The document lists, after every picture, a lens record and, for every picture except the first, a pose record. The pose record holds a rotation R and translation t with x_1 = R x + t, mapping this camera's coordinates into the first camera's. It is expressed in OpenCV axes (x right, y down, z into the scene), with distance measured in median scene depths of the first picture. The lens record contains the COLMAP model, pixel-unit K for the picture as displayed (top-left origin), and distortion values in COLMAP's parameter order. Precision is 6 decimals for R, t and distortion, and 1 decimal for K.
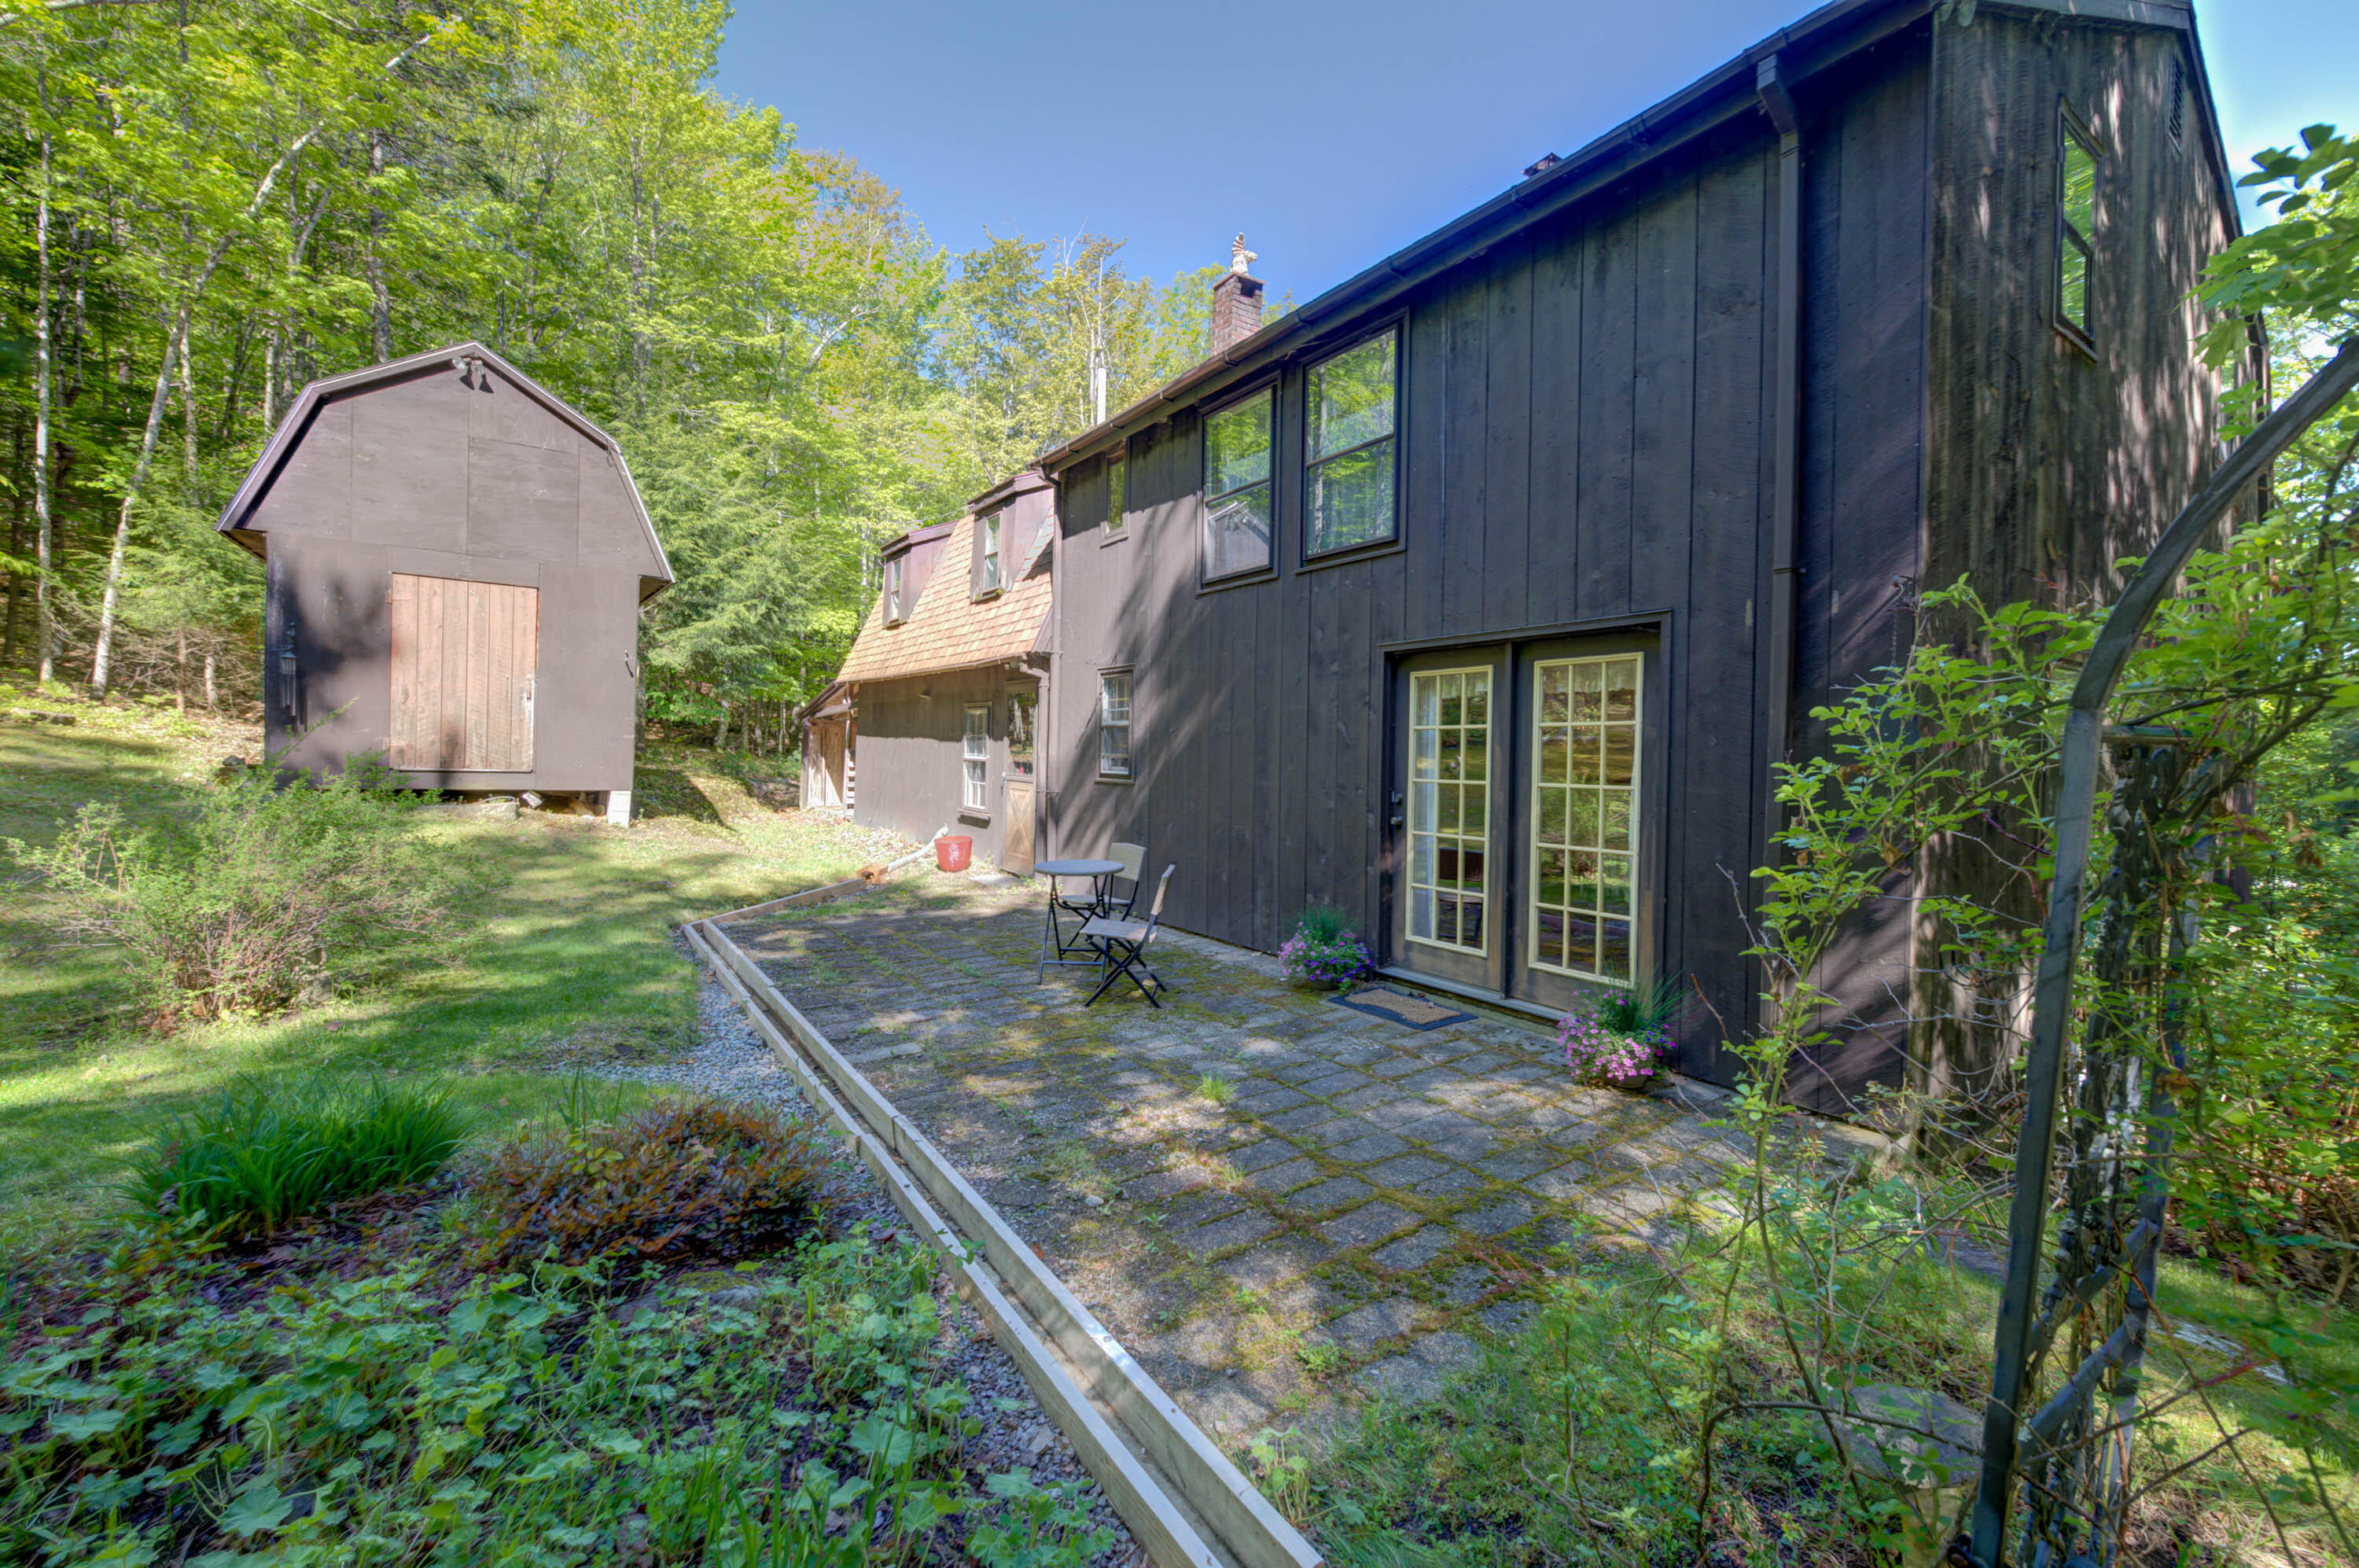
lens RADIAL K [[938.5, 0, 1169.5], [0, 938.5, 779.6], [0, 0, 1]] dist [-0.000995, -0.001347]
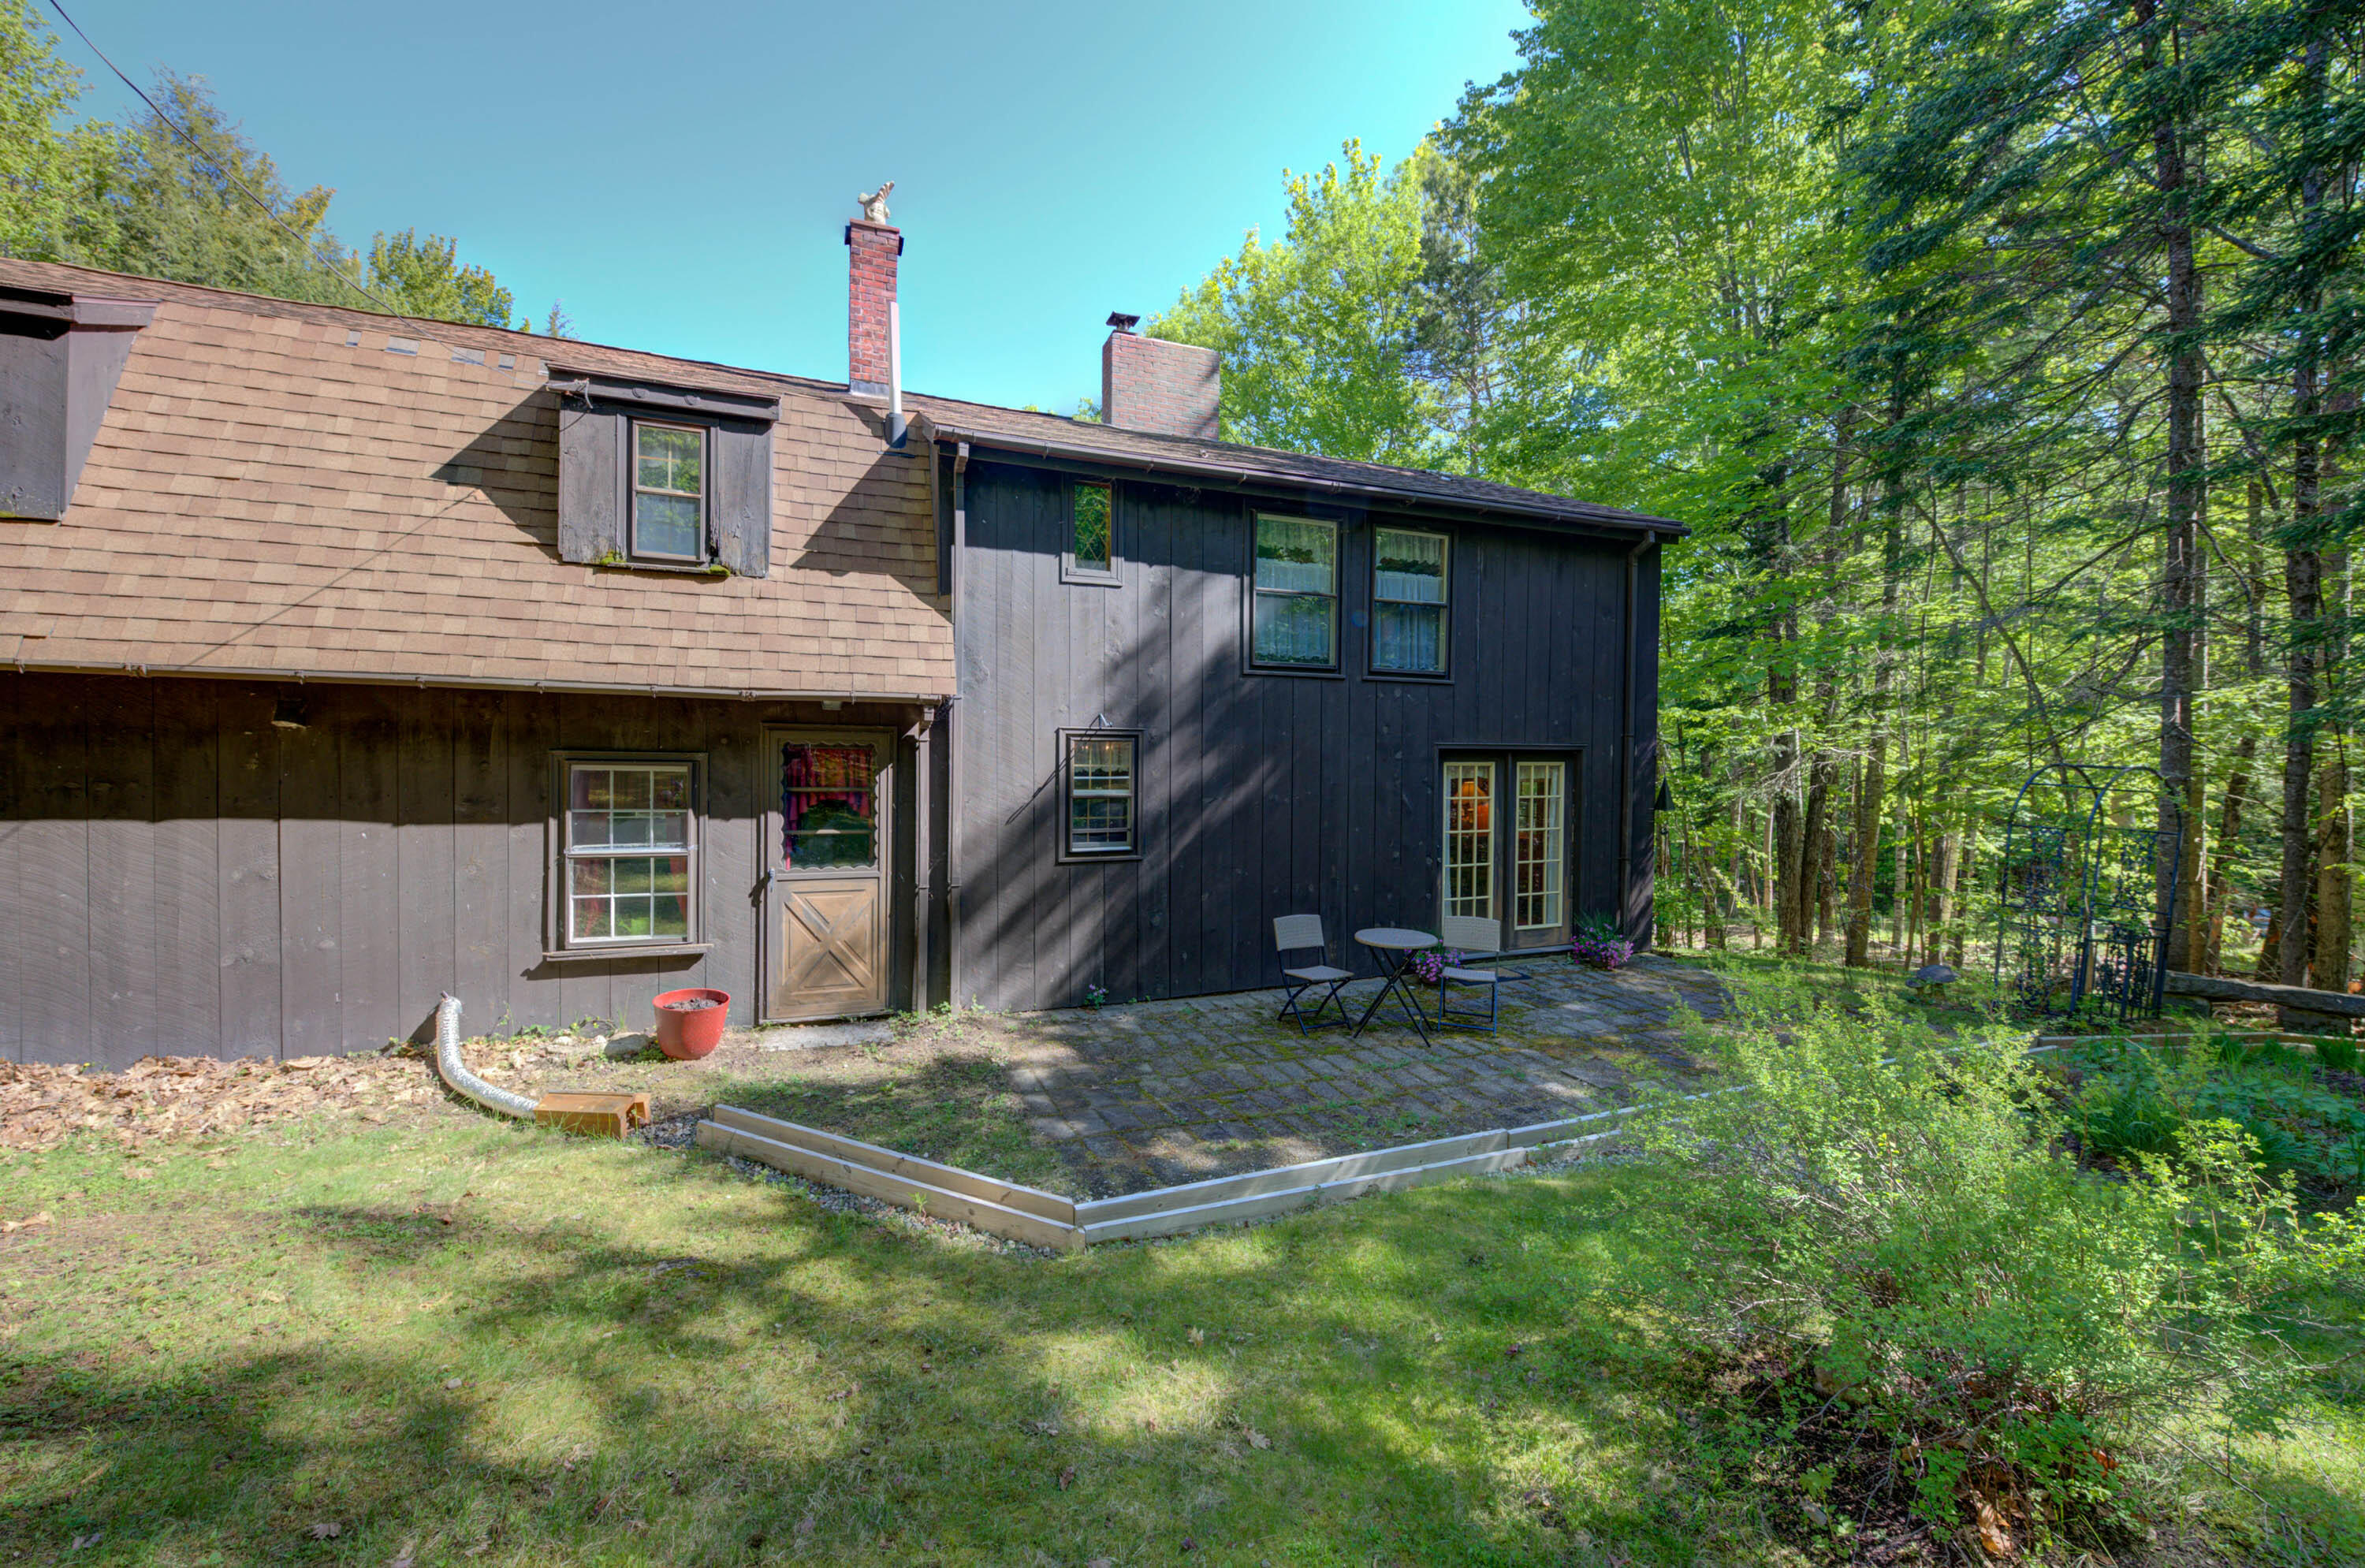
lens RADIAL K [[940.9, 0, 1186.7], [0, 940.9, 783.9], [0, 0, 1]] dist [-0.000995, -0.001347]
pose [[0.207526, -0.050855, 0.976907, -0.886003], [0.017779, 0.998679, 0.048211, -0.107467], [-0.978068, 0.007364, 0.208156, 0.721170]]
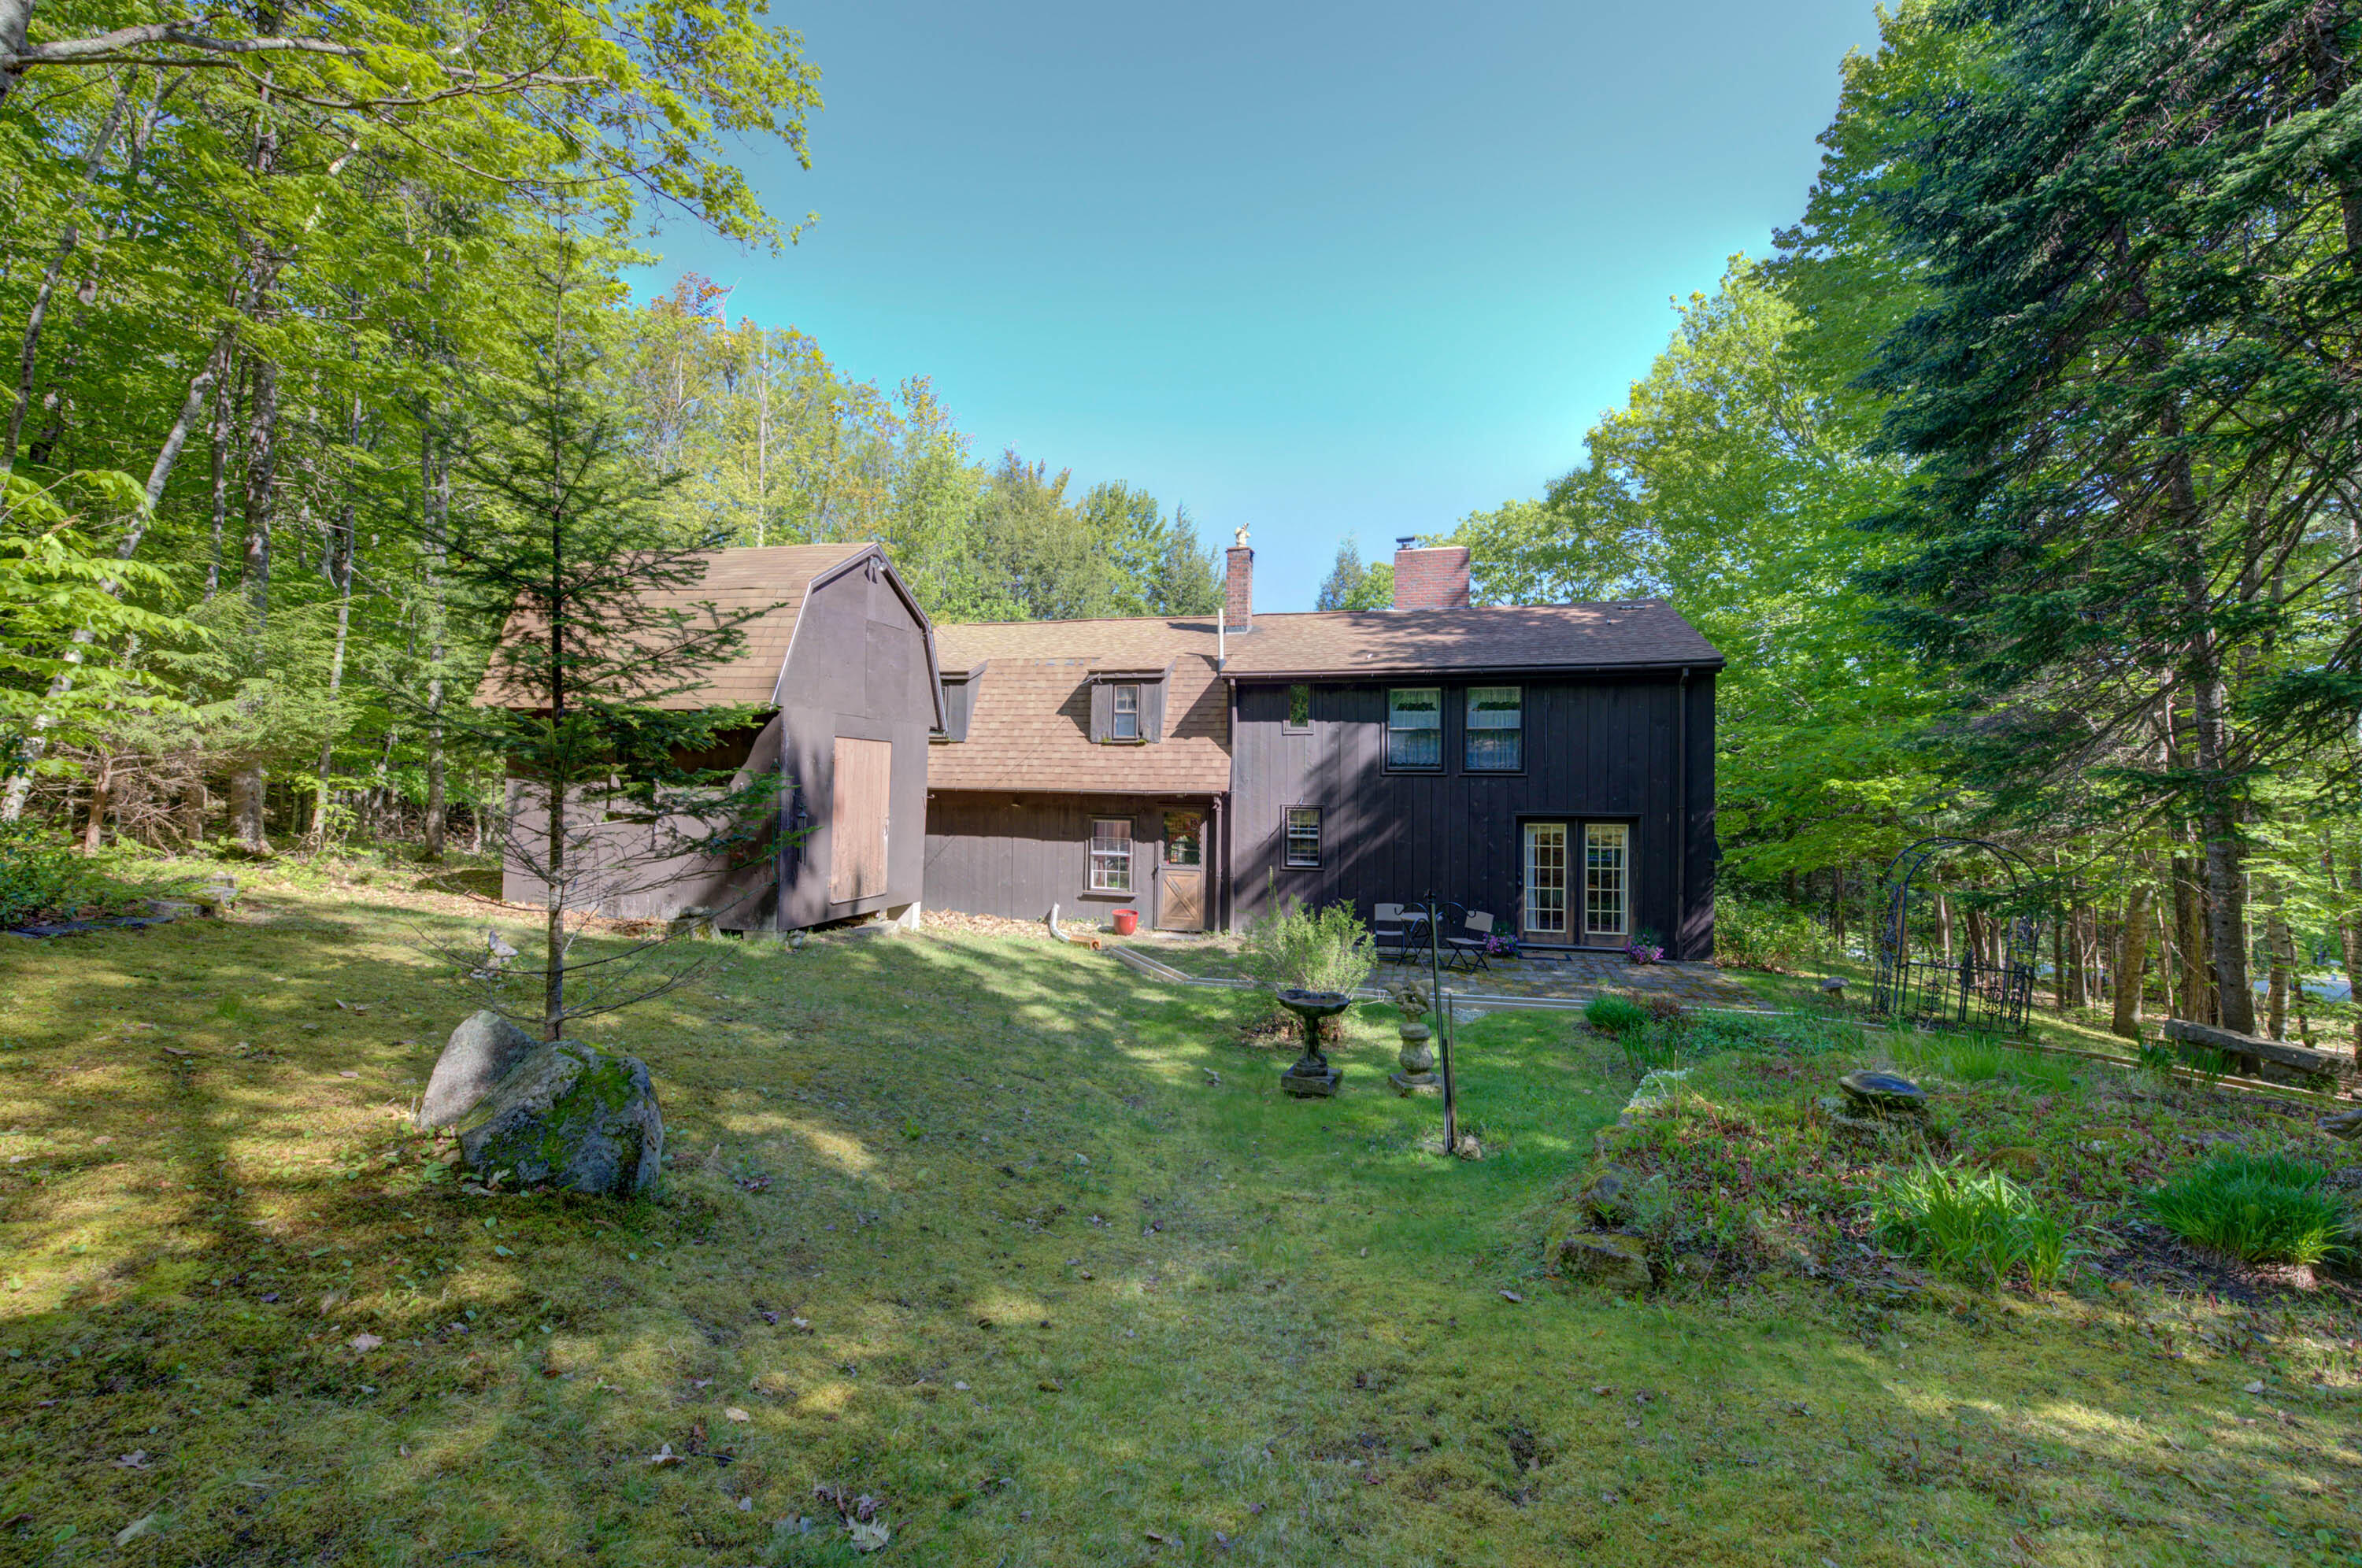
lens RADIAL K [[939.6, 0, 1174.4], [0, 939.6, 787.9], [0, 0, 1]] dist [-0.000995, -0.001347]
pose [[0.756441, -0.023578, 0.653636, -1.381305], [0.026404, 0.999636, 0.005502, -0.165060], [-0.653528, 0.013097, 0.756789, -0.191831]]
